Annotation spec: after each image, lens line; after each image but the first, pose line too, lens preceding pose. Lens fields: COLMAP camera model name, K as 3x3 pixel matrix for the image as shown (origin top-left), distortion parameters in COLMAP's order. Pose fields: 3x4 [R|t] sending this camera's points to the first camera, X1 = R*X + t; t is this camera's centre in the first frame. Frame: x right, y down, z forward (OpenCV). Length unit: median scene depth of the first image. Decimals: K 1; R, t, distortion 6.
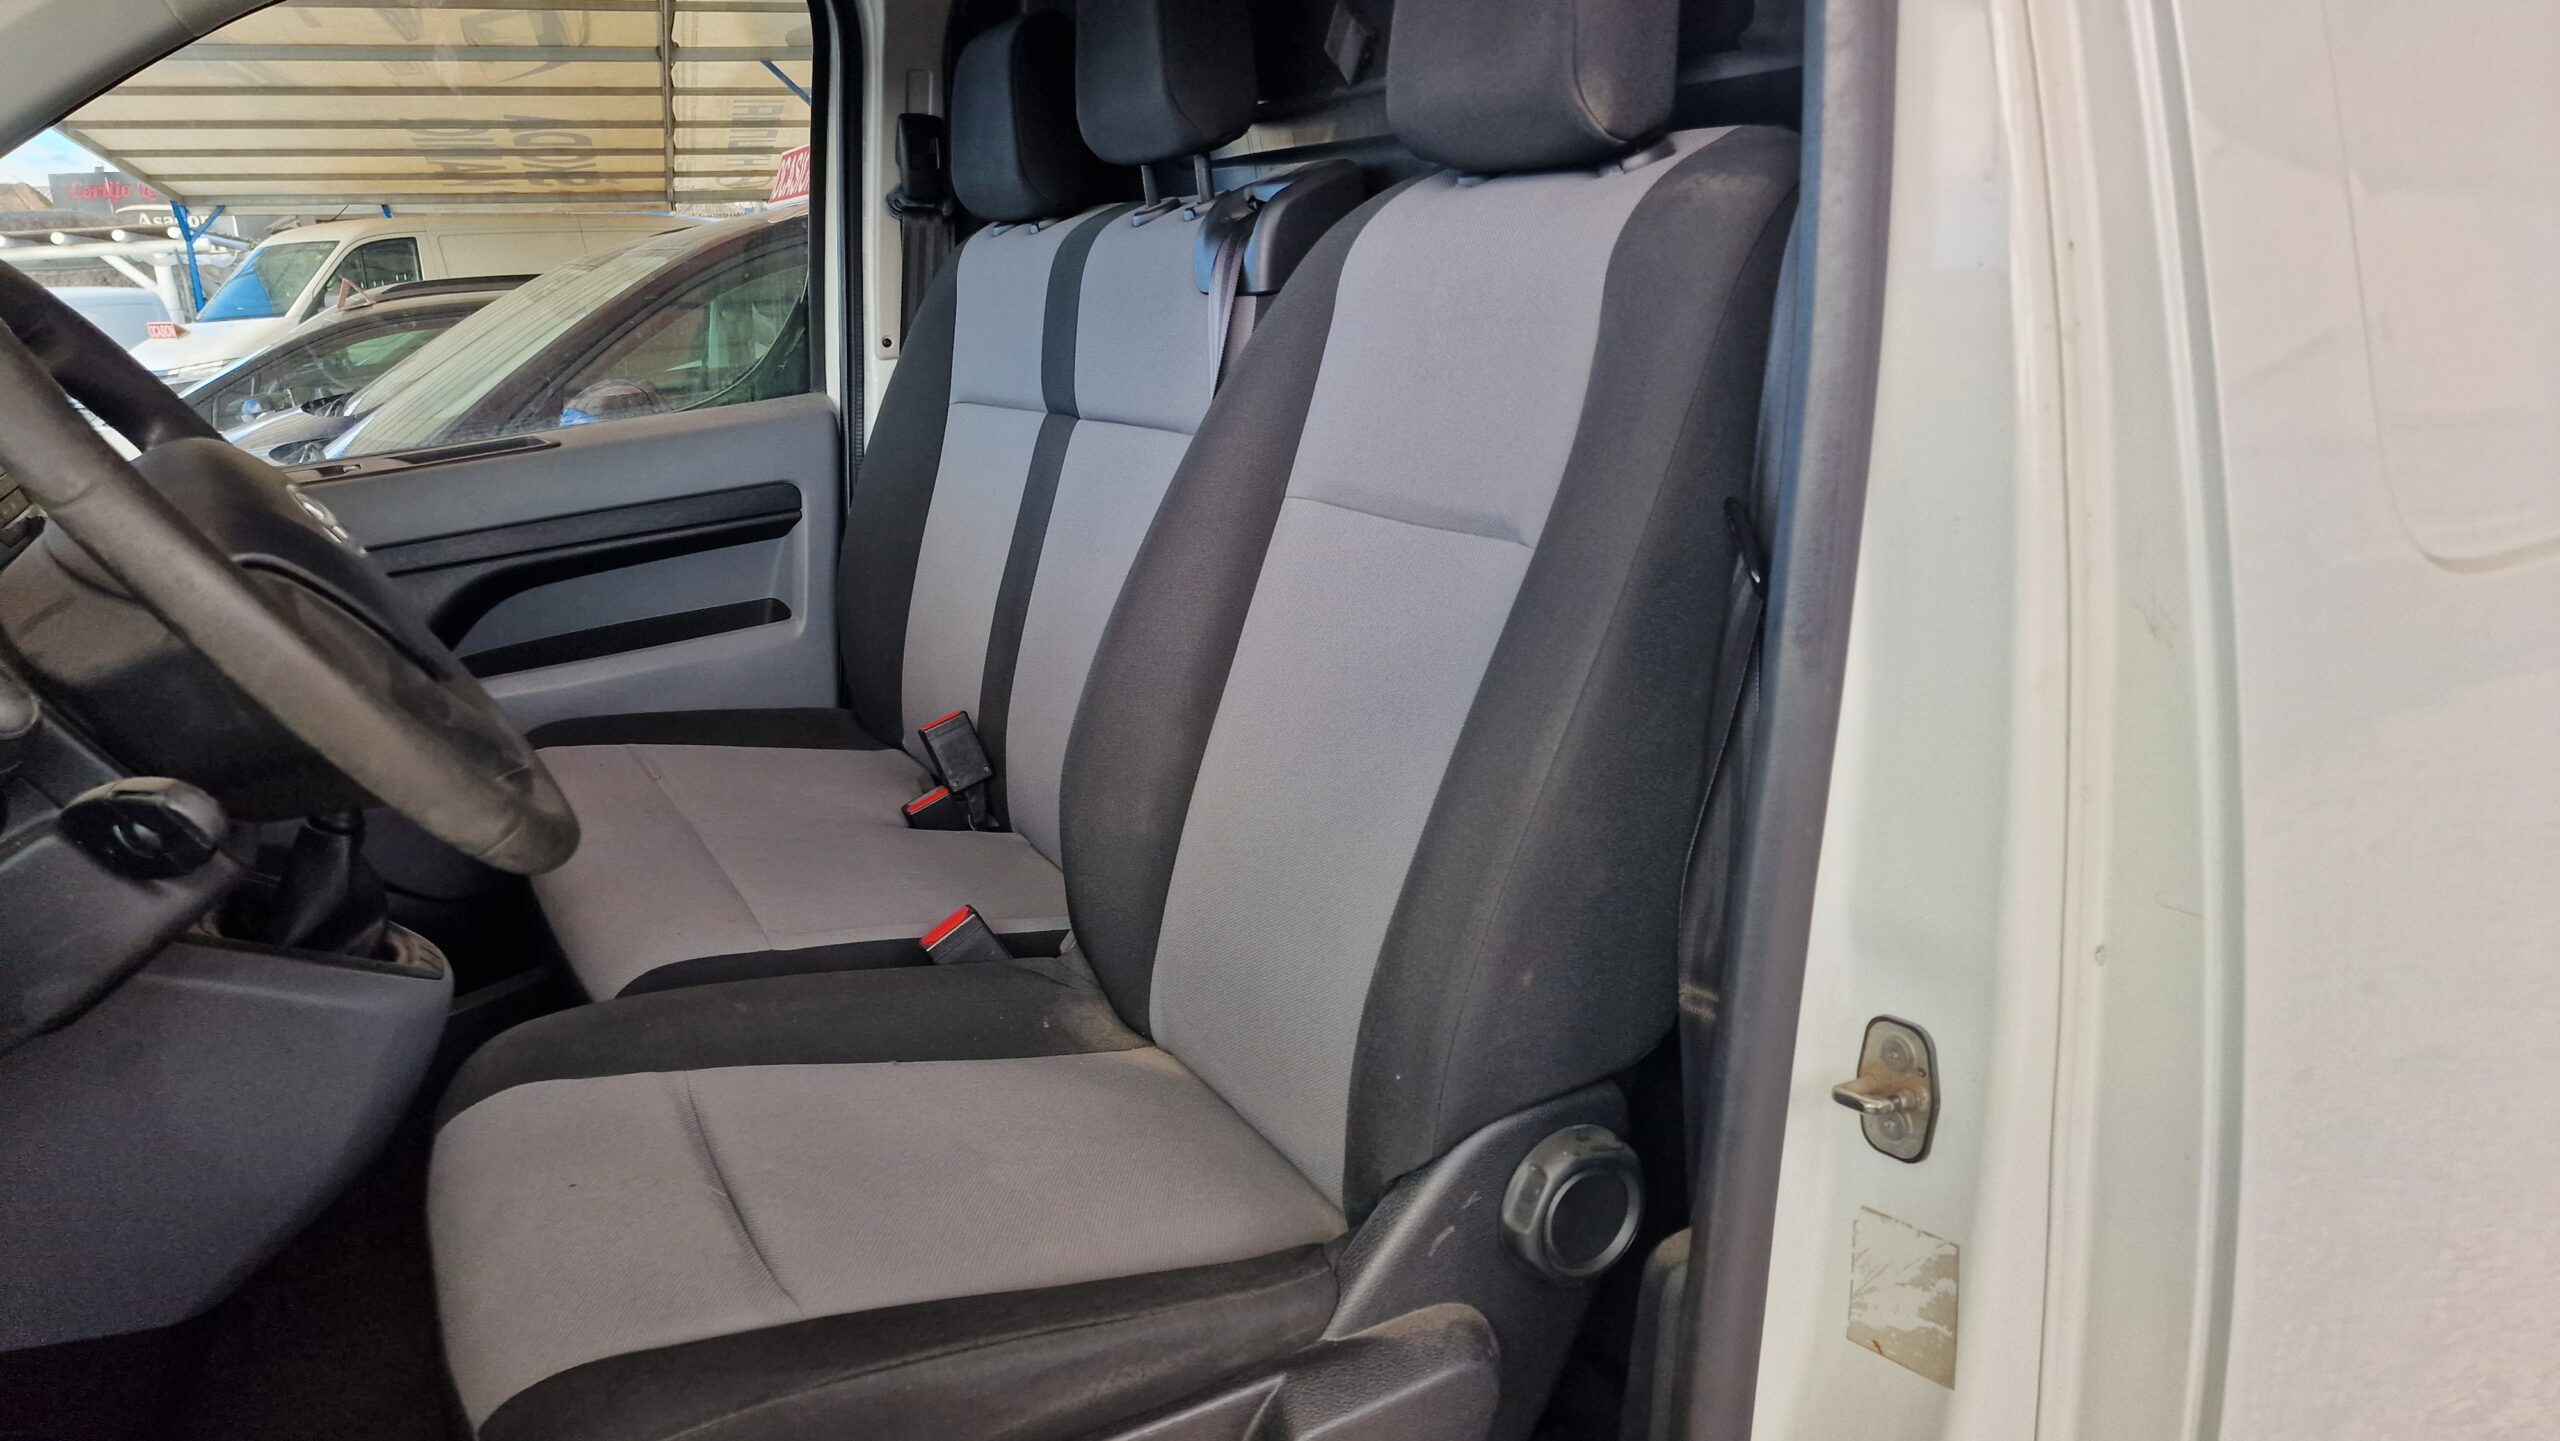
lens RADIAL K [[1765.8, 0, 1275.4], [0, 1765.8, 794.3], [0, 0, 1]] dist [0.074554, -0.076904]
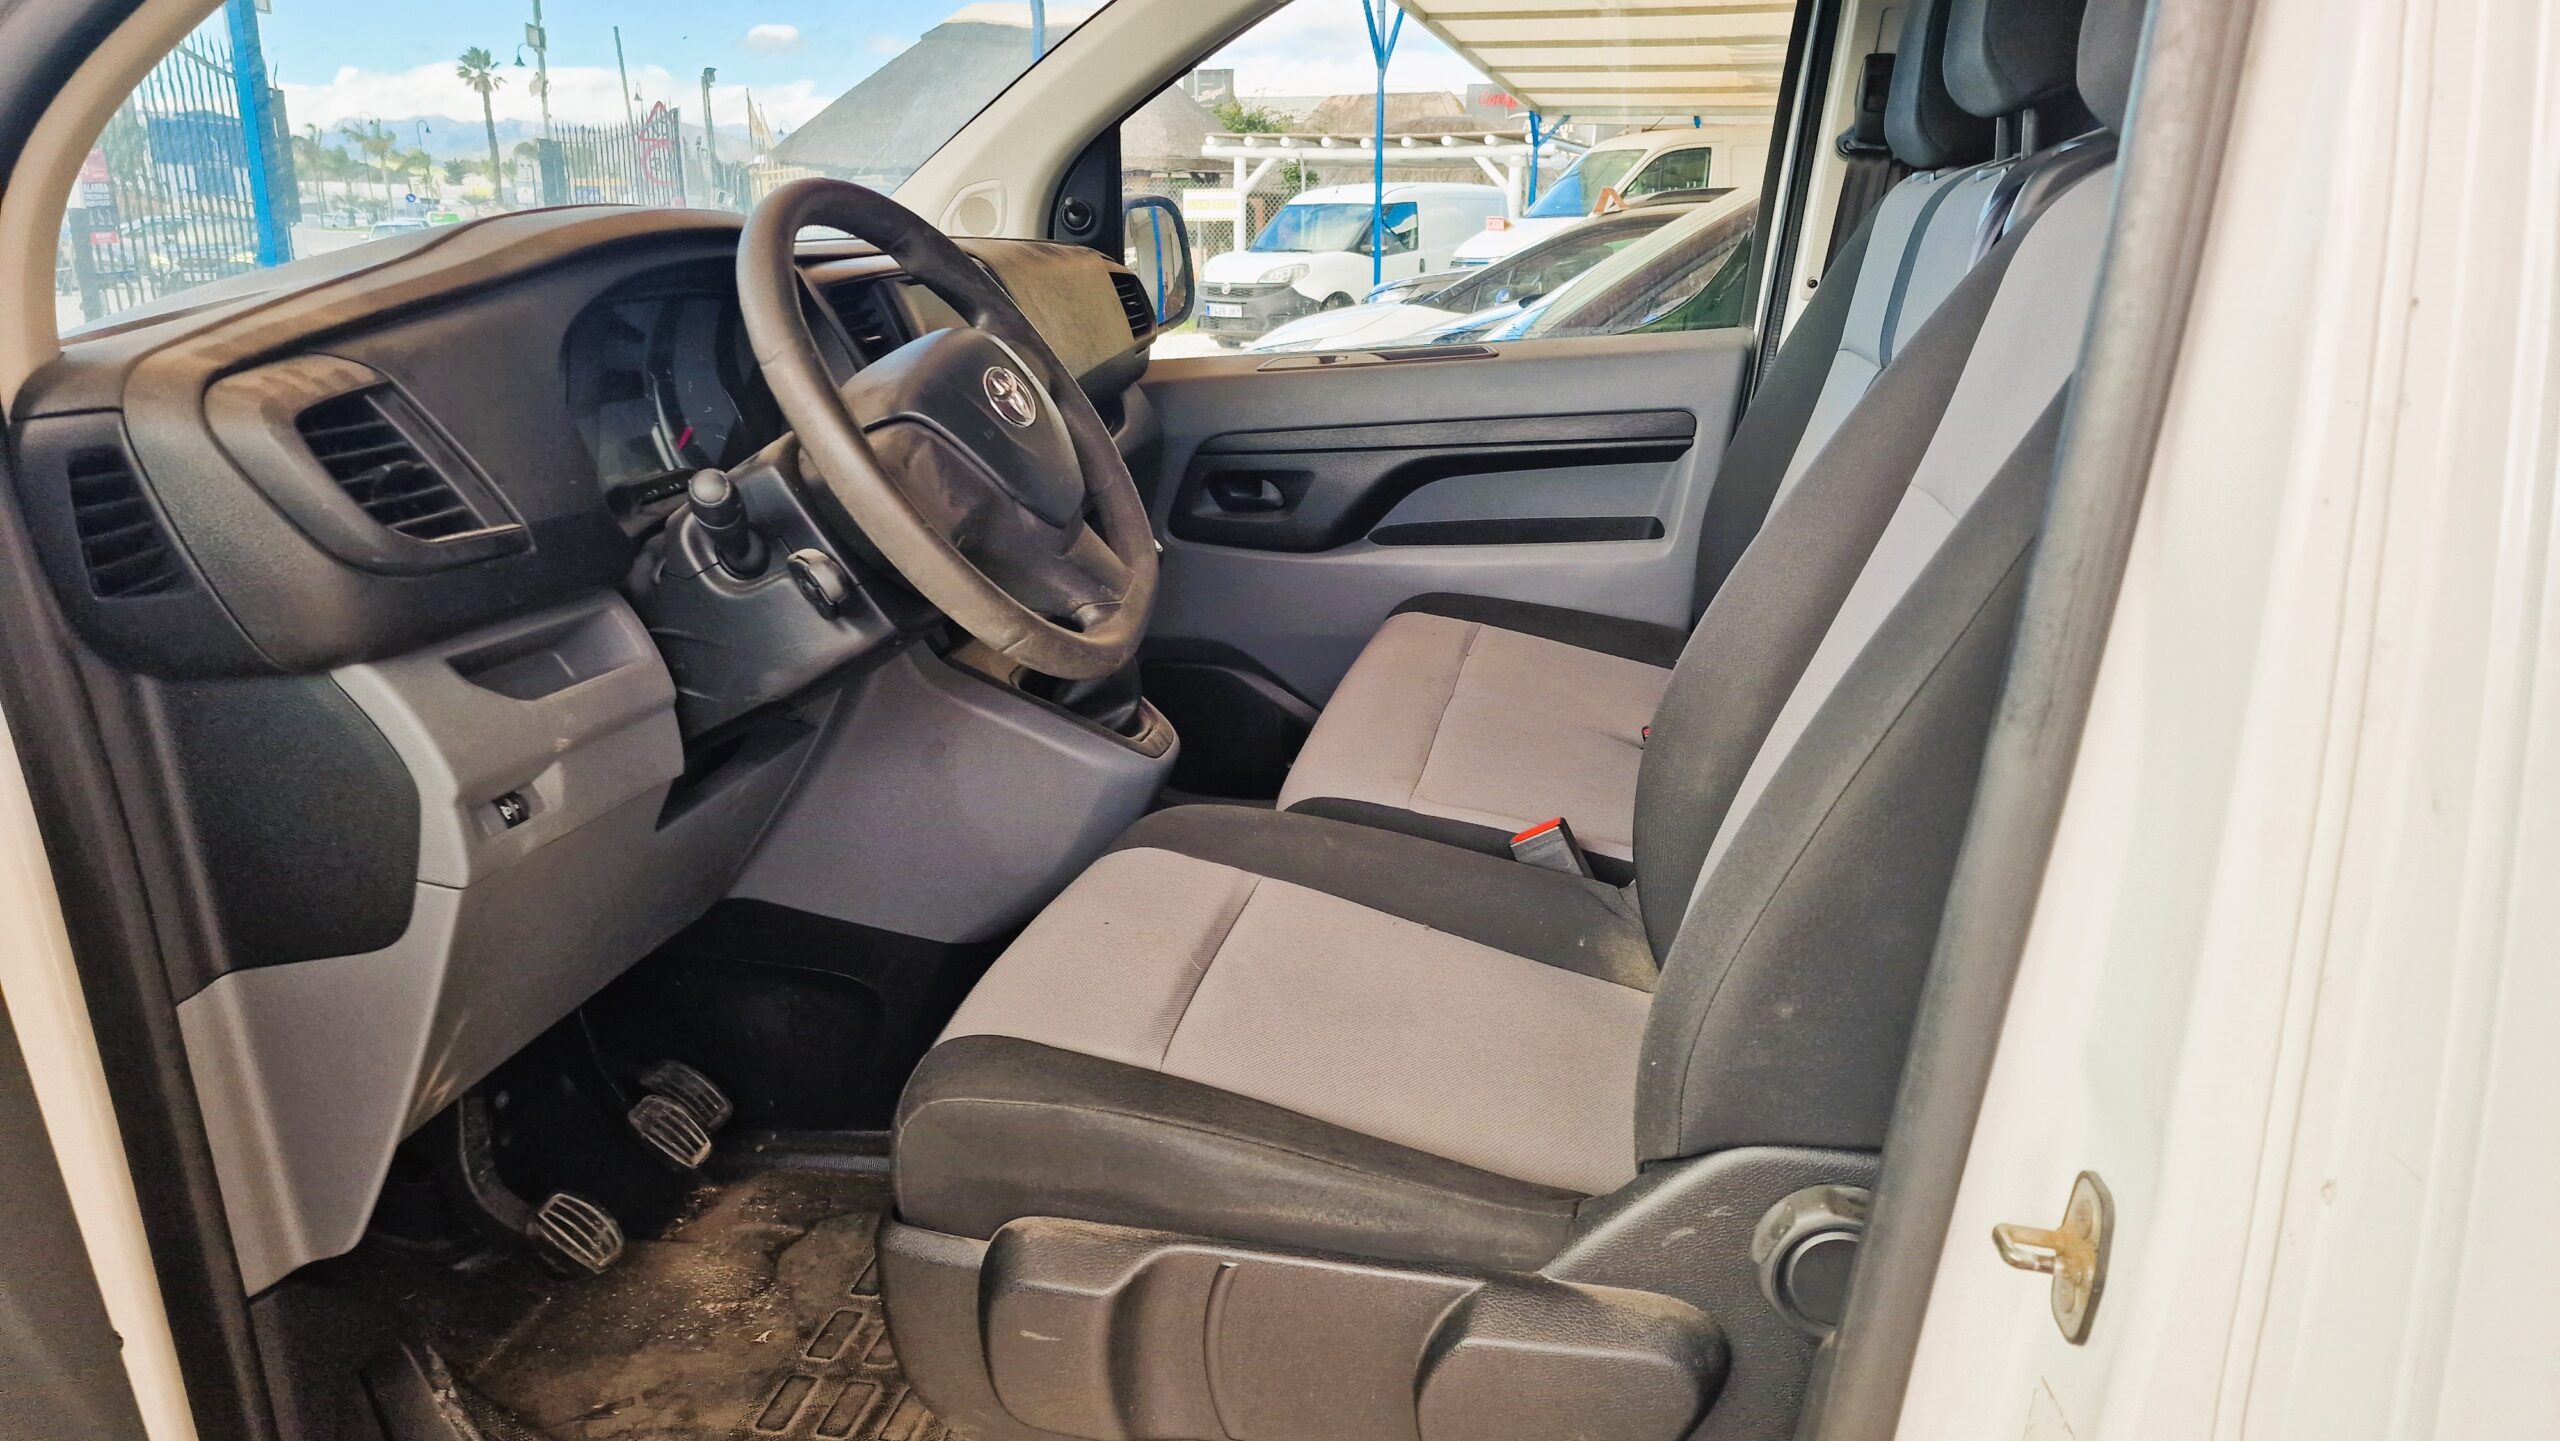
lens RADIAL K [[1765.8, 0, 1275.4], [0, 1765.8, 794.3], [0, 0, 1]] dist [0.074554, -0.076904]
pose [[0.749950, 0.254390, -0.610624, 0.257122], [-0.224288, 0.966204, 0.127064, -0.036349], [0.622311, 0.041664, 0.781661, 0.033582]]
